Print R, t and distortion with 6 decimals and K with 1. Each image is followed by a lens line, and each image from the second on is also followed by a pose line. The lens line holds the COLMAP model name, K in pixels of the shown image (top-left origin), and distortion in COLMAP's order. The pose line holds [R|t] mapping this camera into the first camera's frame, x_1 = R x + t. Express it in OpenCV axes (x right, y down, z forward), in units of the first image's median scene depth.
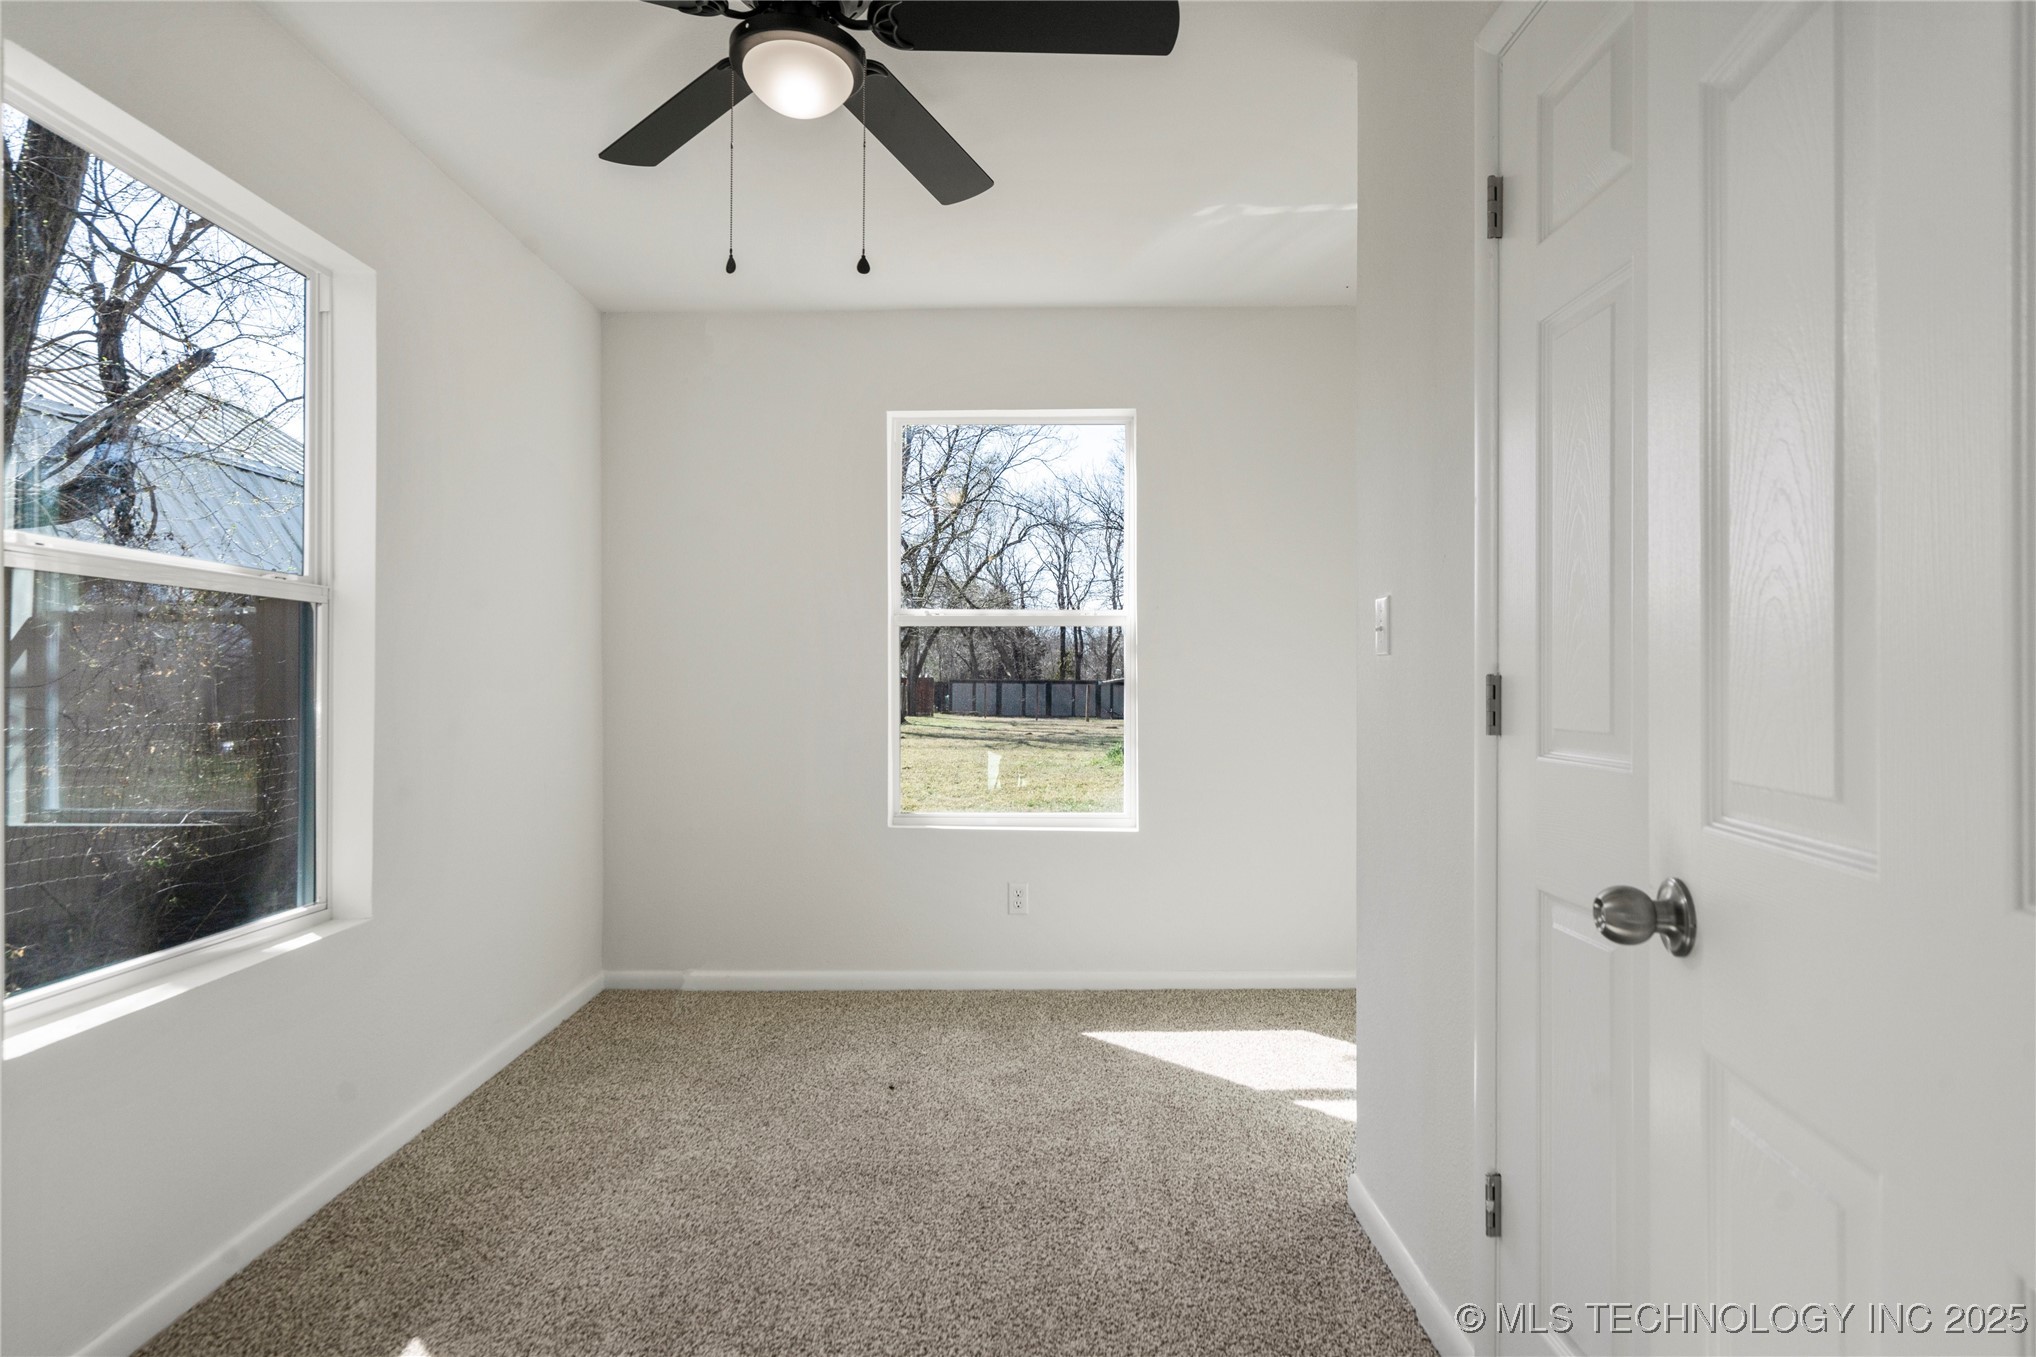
lens RADIAL K [[998.9, 0, 1018.7], [0, 998.9, 675.0], [0, 0, 1]] dist [-0.017839, -0.000006]
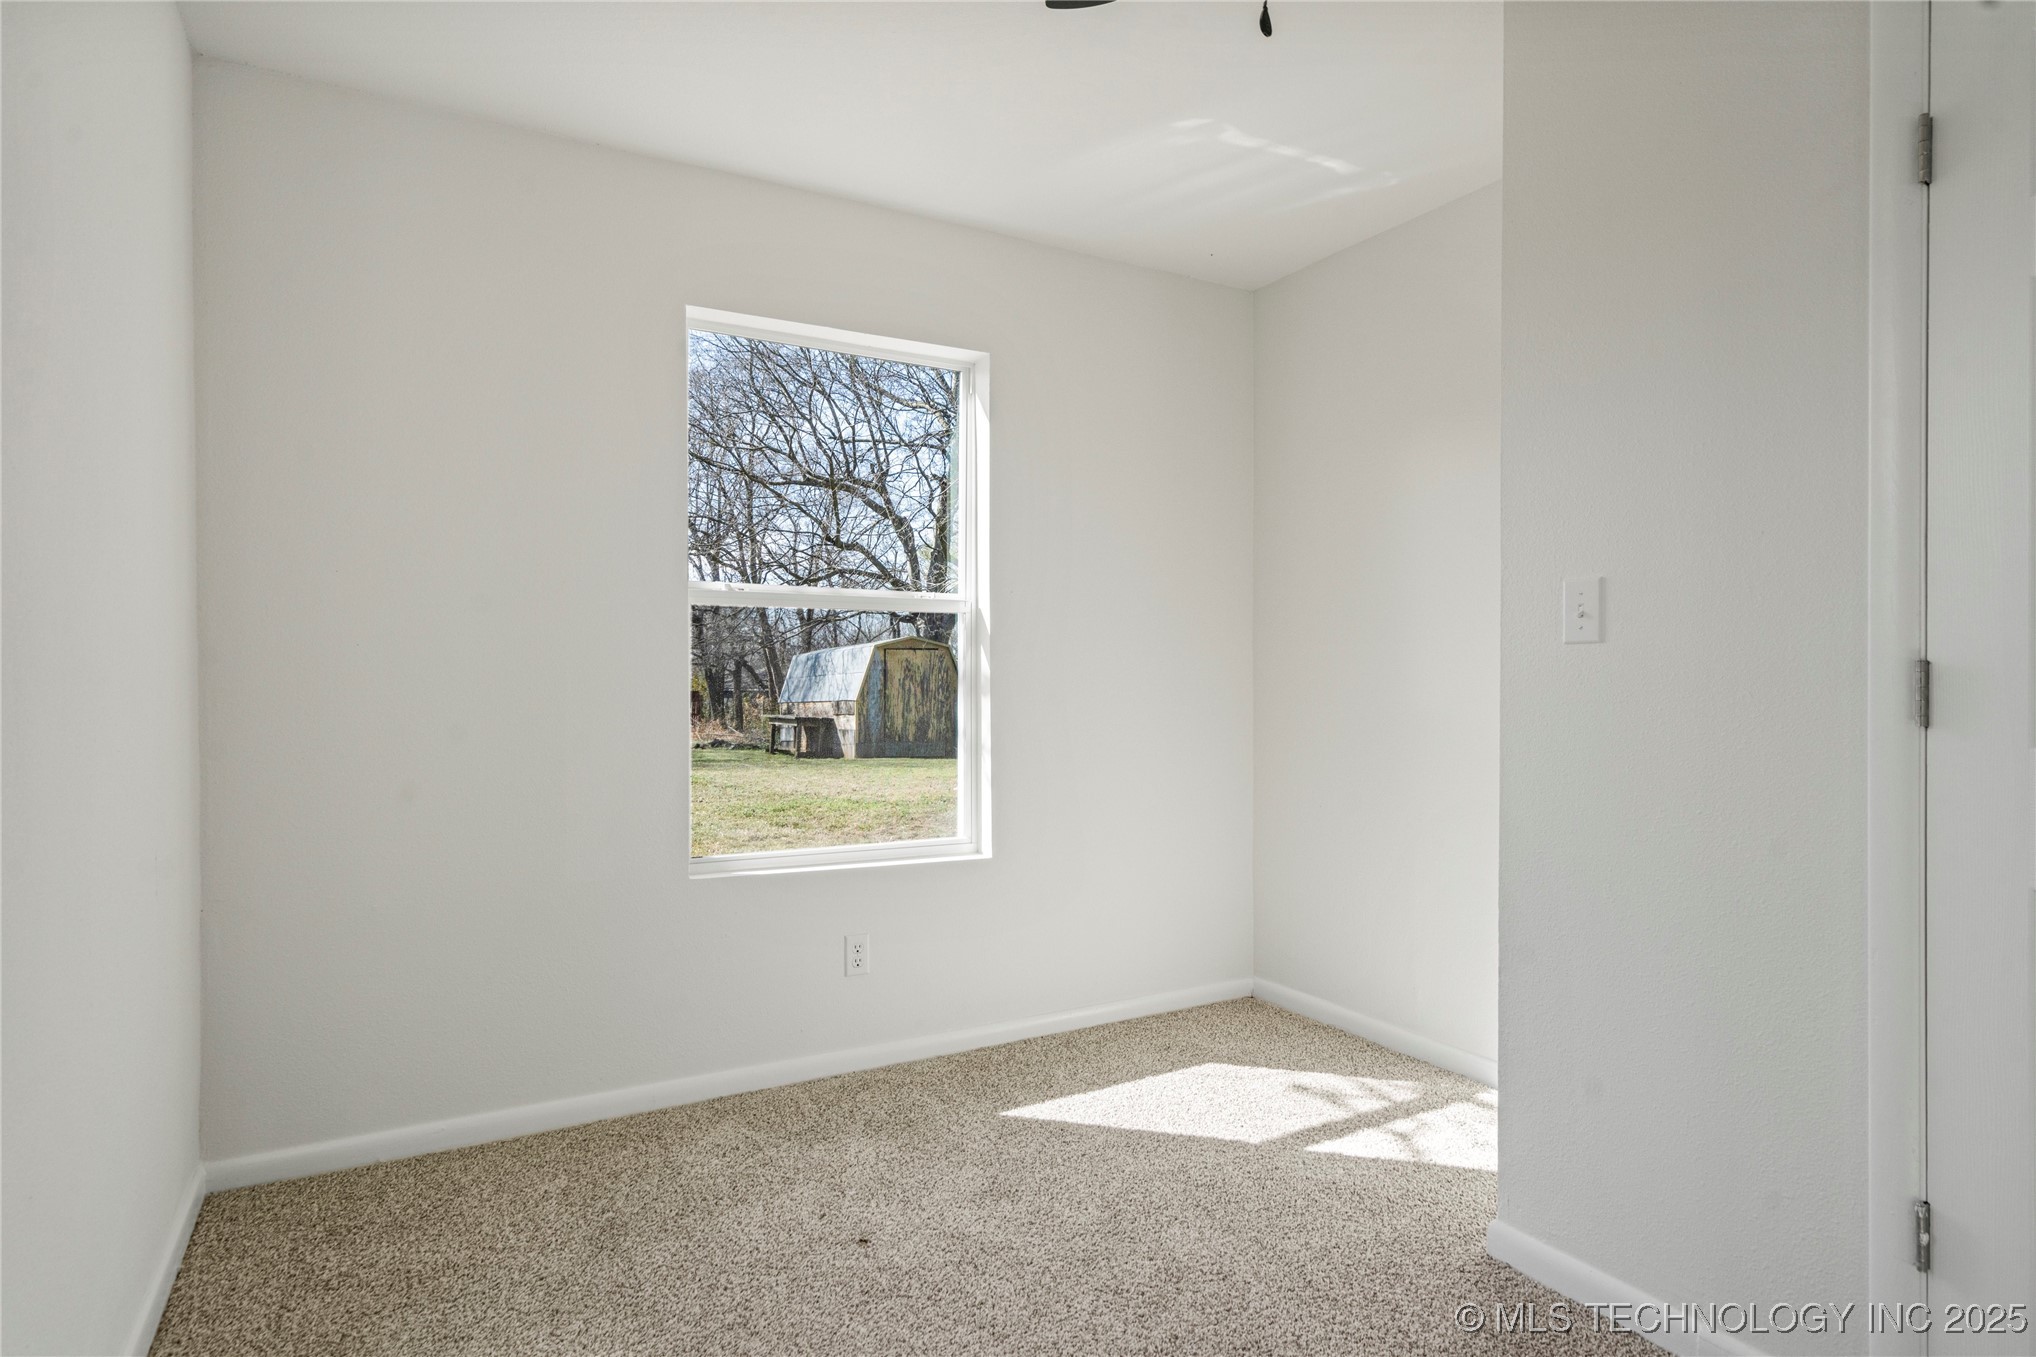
lens RADIAL K [[1056.5, 0, 1017.9], [0, 1056.5, 685.7], [0, 0, 1]] dist [0.002143, -0.000128]
pose [[0.880540, -0.003022, 0.473962, -0.328347], [-0.000675, 0.999971, 0.007629, 0.006214], [-0.473971, -0.007038, 0.880512, 0.240499]]
